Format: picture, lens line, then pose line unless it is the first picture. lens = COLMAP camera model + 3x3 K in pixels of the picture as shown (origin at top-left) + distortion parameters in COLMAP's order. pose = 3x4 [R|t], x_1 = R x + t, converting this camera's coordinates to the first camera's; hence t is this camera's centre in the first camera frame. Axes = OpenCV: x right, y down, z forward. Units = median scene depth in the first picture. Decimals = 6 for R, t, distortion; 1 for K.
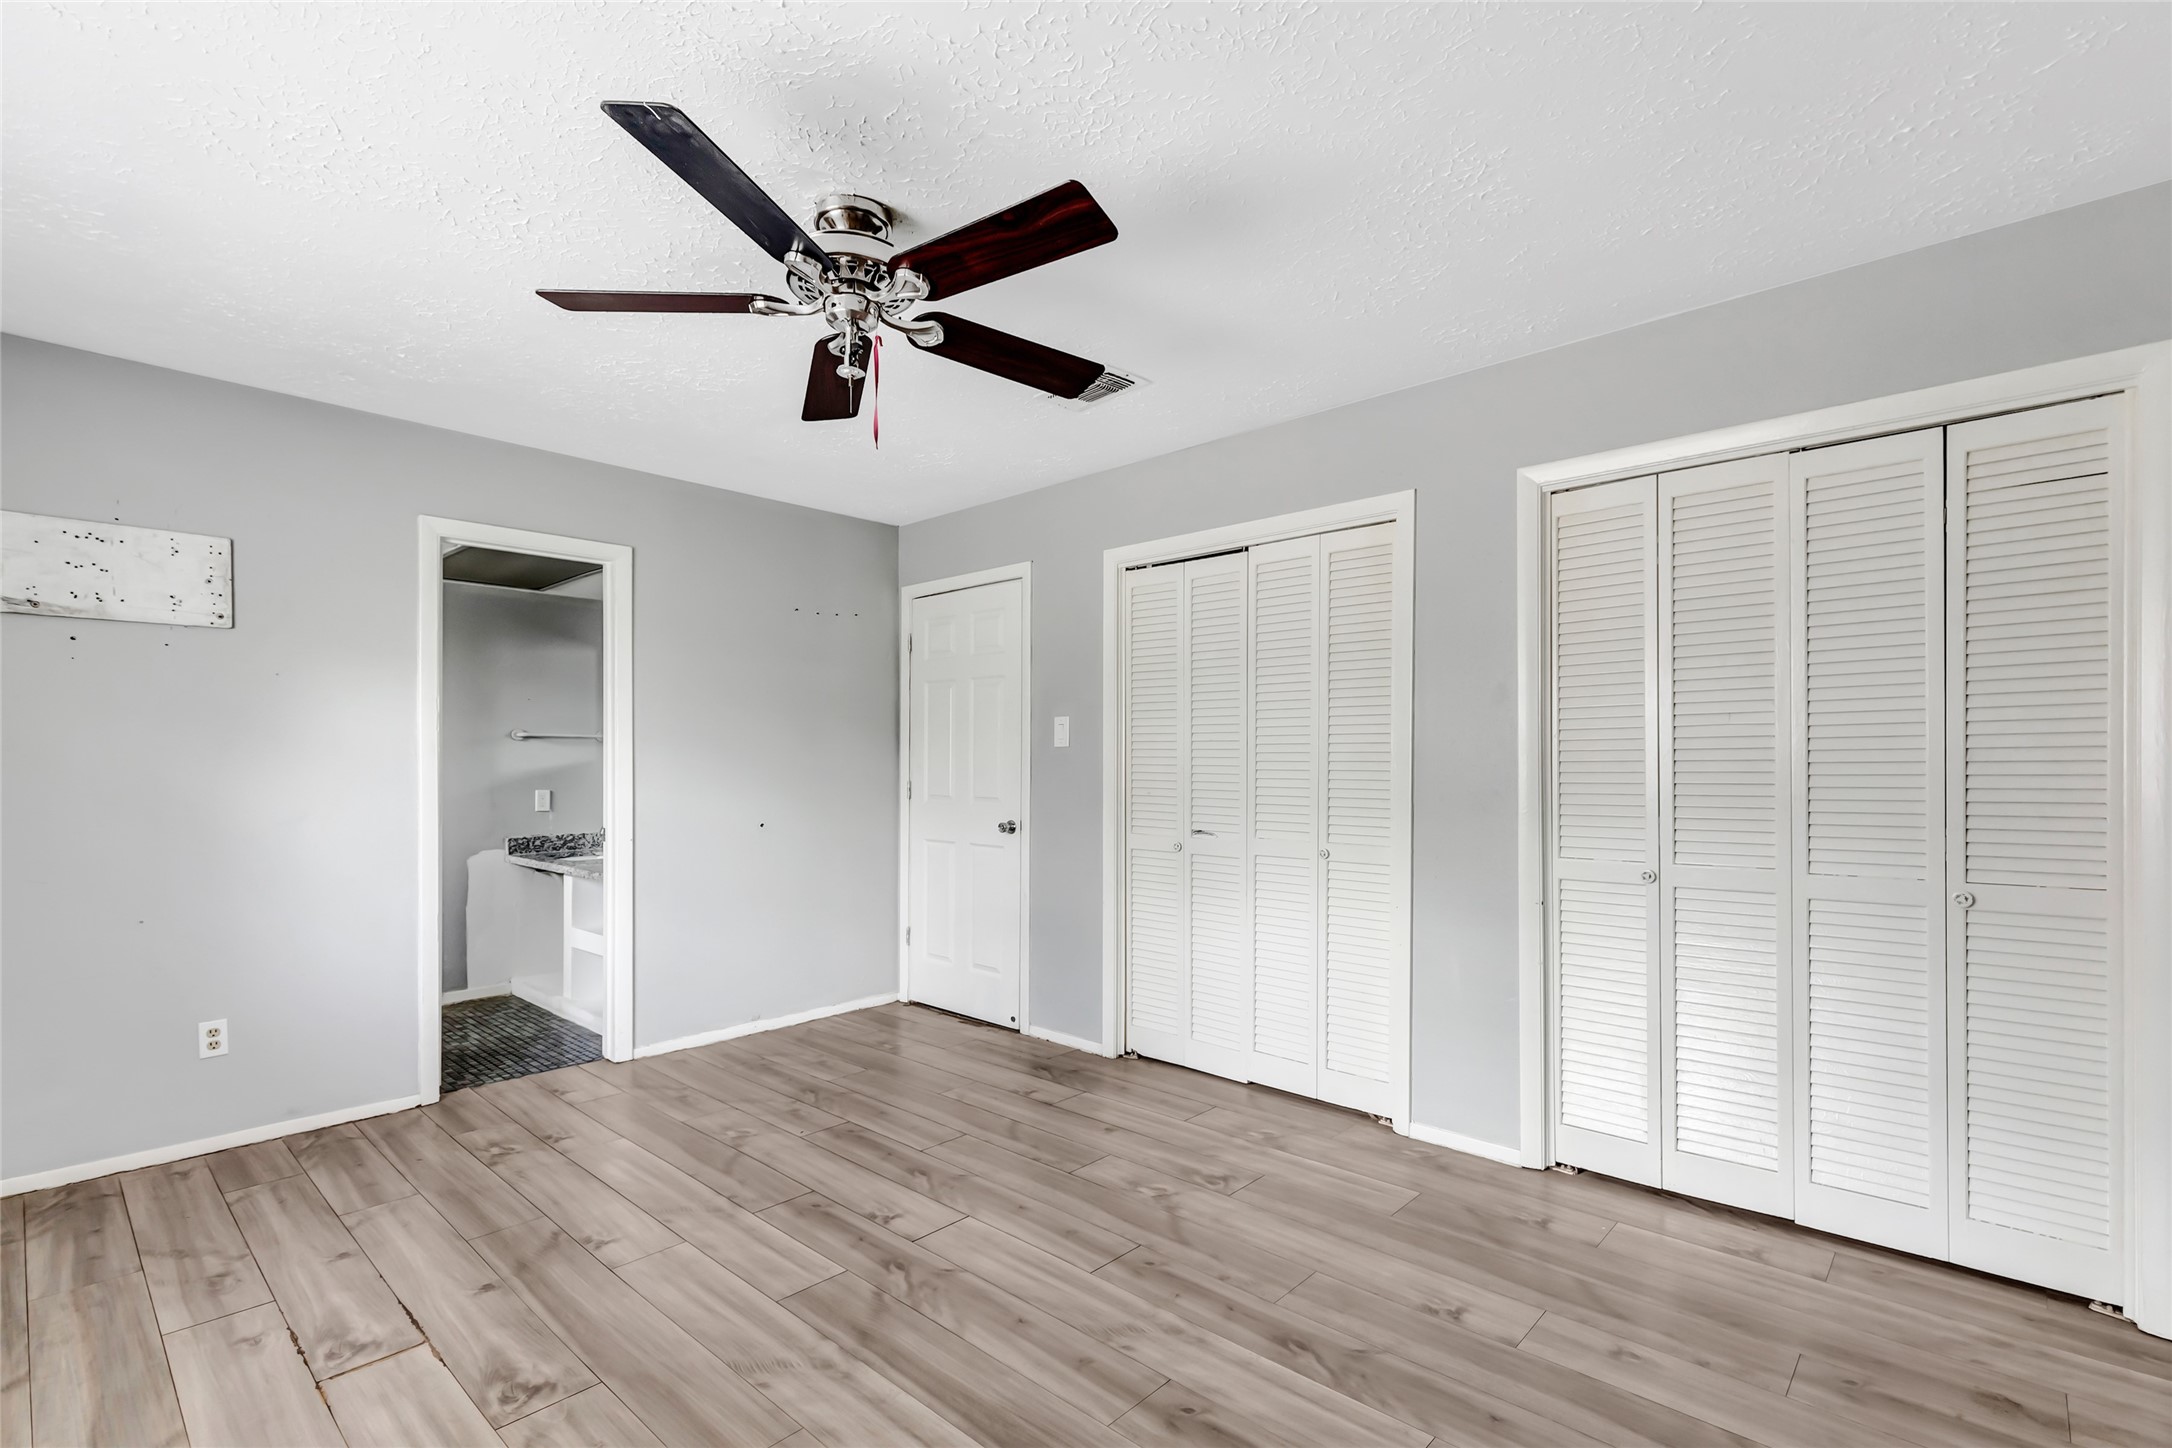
lens RADIAL K [[987.7, 0, 1084.7], [0, 987.7, 736.9], [0, 0, 1]] dist [0.007863, -0.000188]
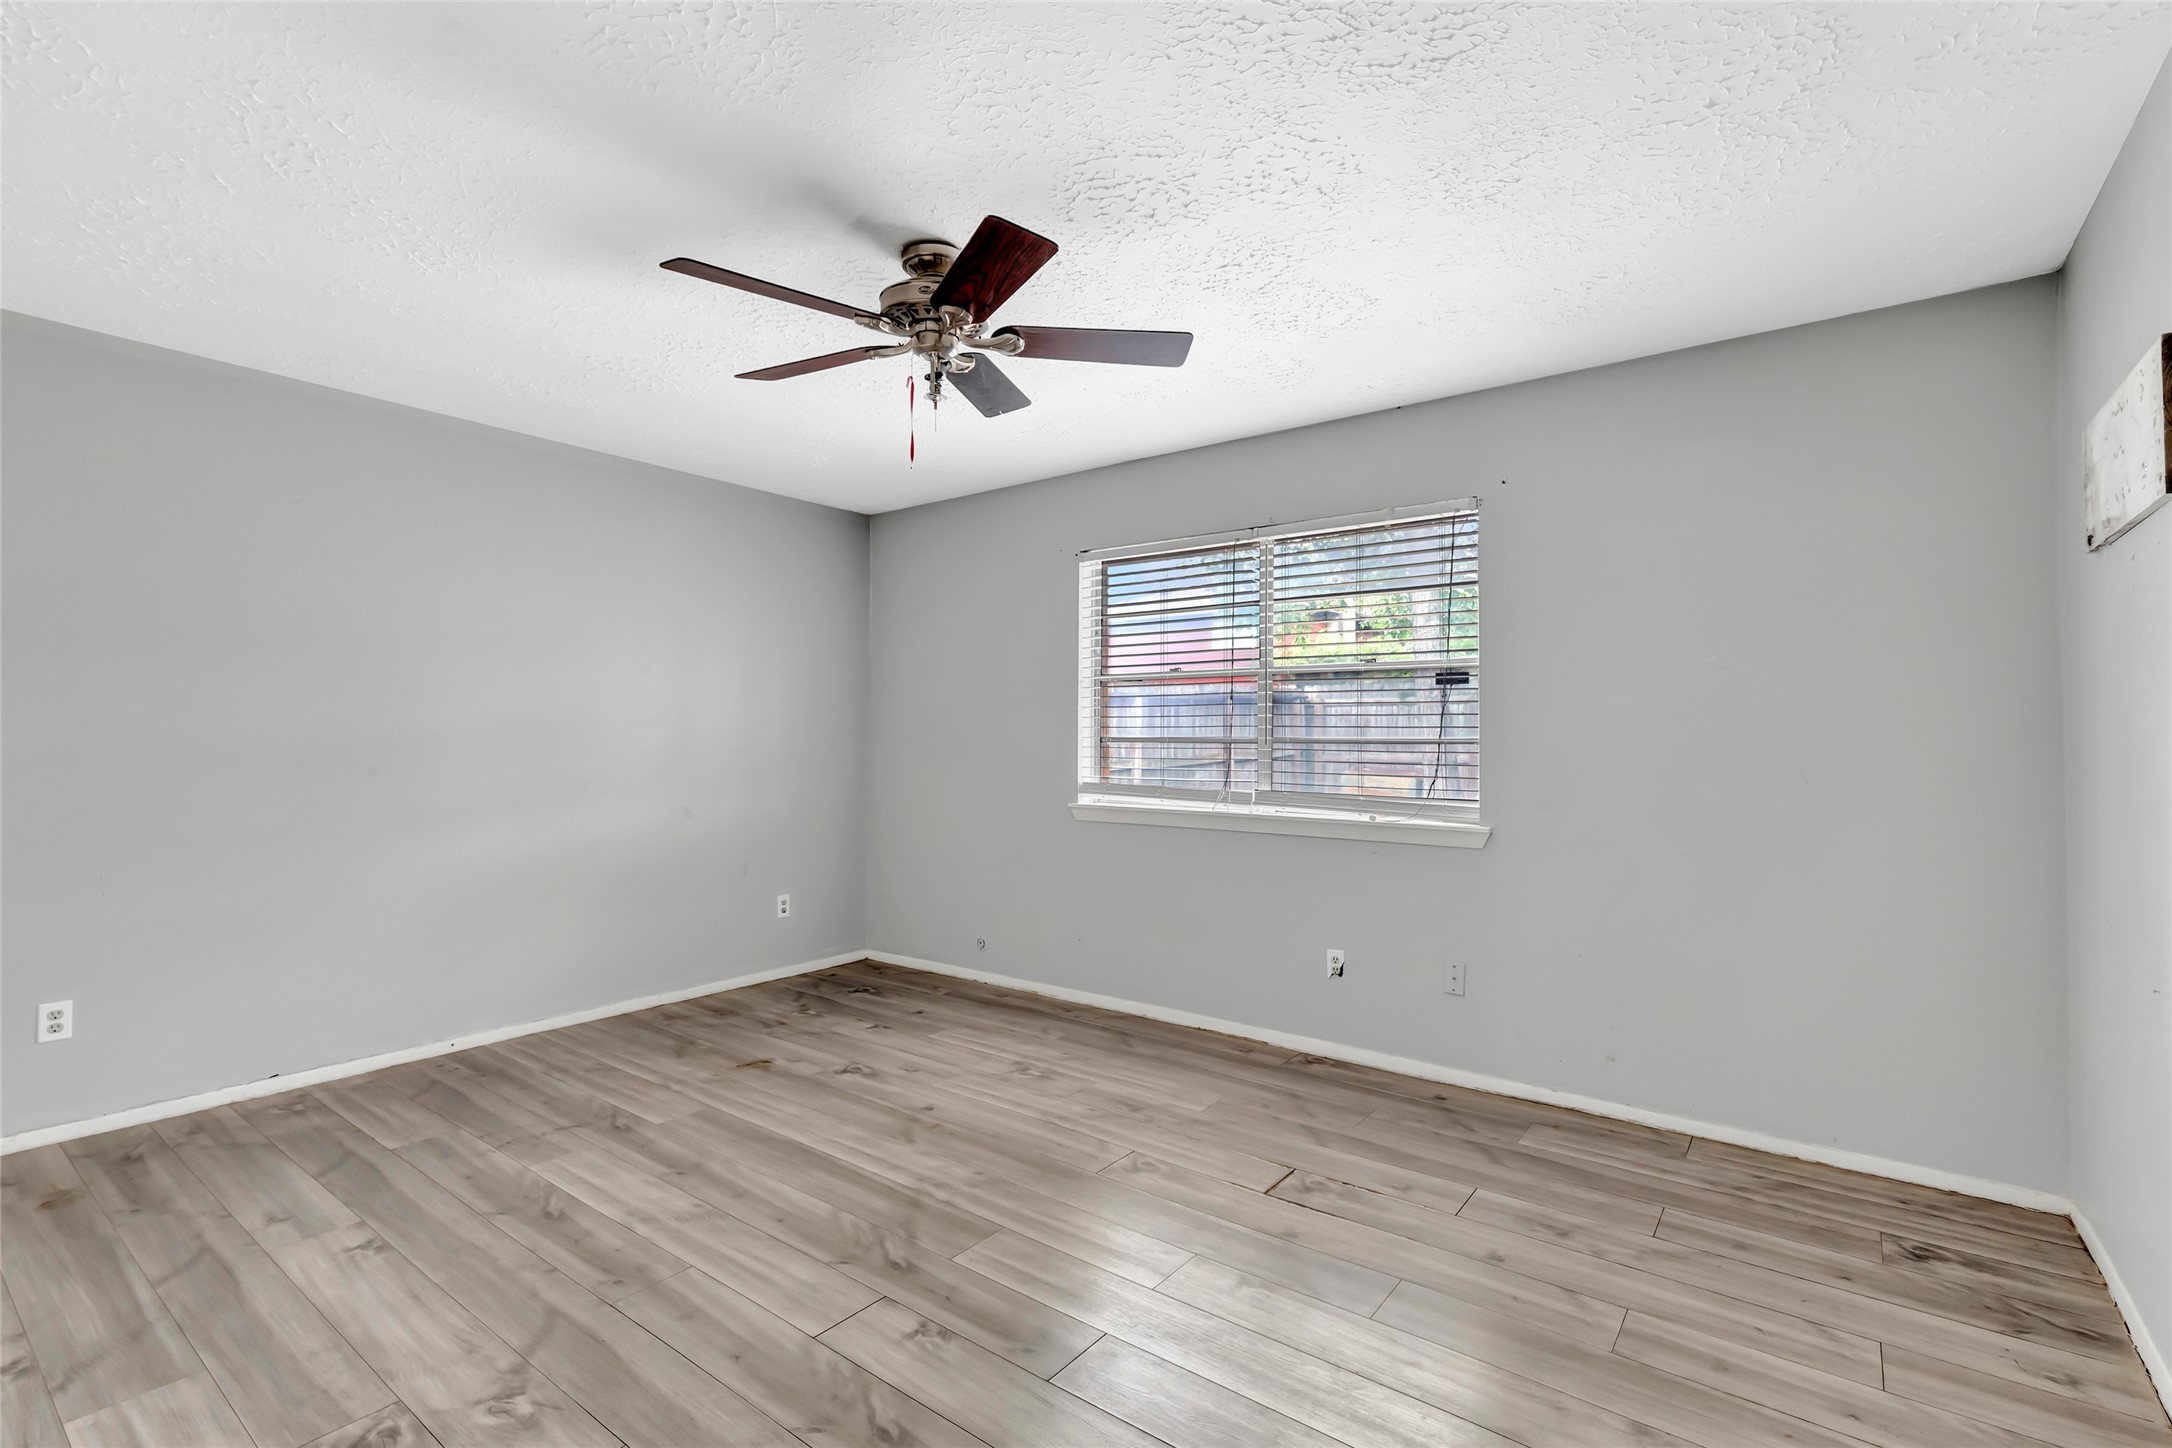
lens RADIAL K [[987.7, 0, 1084.7], [0, 987.7, 736.9], [0, 0, 1]] dist [0.007863, -0.000188]
pose [[-0.995929, -0.001529, -0.090130, -0.291879], [0.000733, 0.999686, -0.025060, 0.055547], [0.090140, -0.025024, -0.995615, 2.050783]]
